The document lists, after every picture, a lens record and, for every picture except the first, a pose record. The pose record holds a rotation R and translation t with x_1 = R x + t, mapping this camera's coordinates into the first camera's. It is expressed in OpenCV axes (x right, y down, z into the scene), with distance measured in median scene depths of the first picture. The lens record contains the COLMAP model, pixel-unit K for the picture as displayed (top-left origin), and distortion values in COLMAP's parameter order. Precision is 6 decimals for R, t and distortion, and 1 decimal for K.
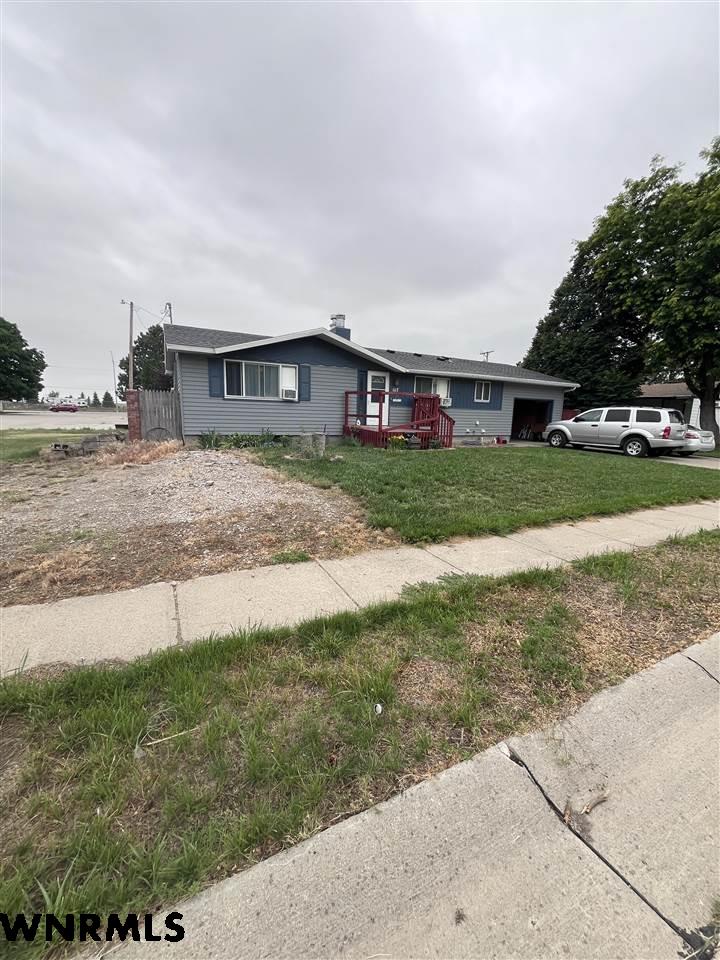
lens RADIAL K [[385.3, 0, 361.8], [0, 385.3, 478.8], [0, 0, 1]] dist [0.000573, -0.000360]
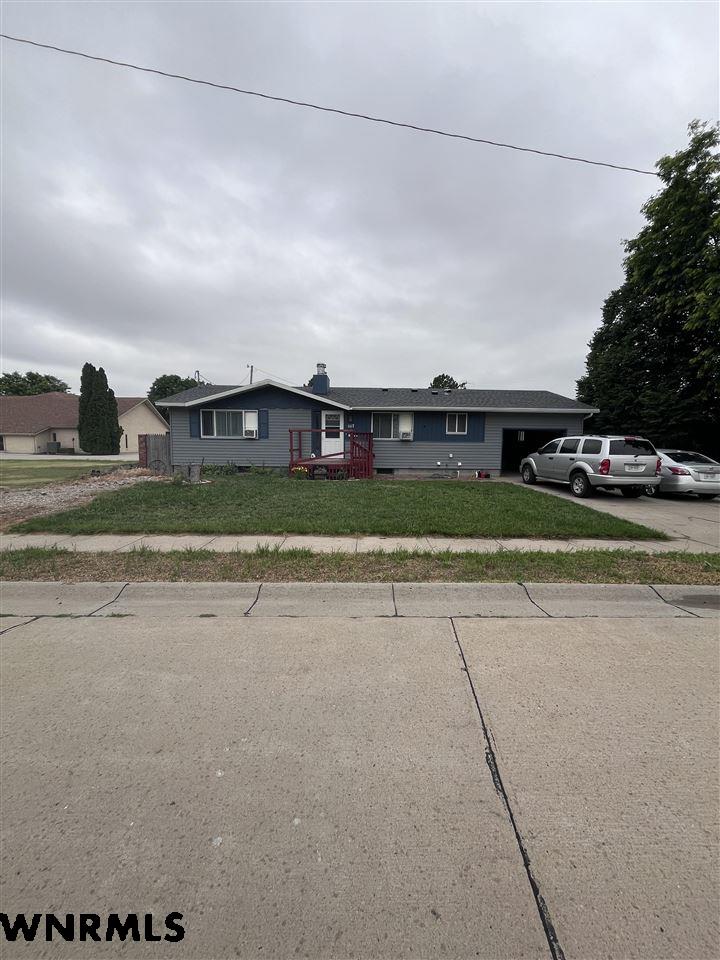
lens RADIAL K [[385.3, 0, 367.9], [0, 385.3, 484.3], [0, 0, 1]] dist [0.000573, -0.000360]
pose [[0.896242, 0.028164, -0.442670, 0.628918], [-0.061025, 0.996321, -0.060164, -0.003963], [0.439347, 0.080936, 0.894664, 0.060018]]
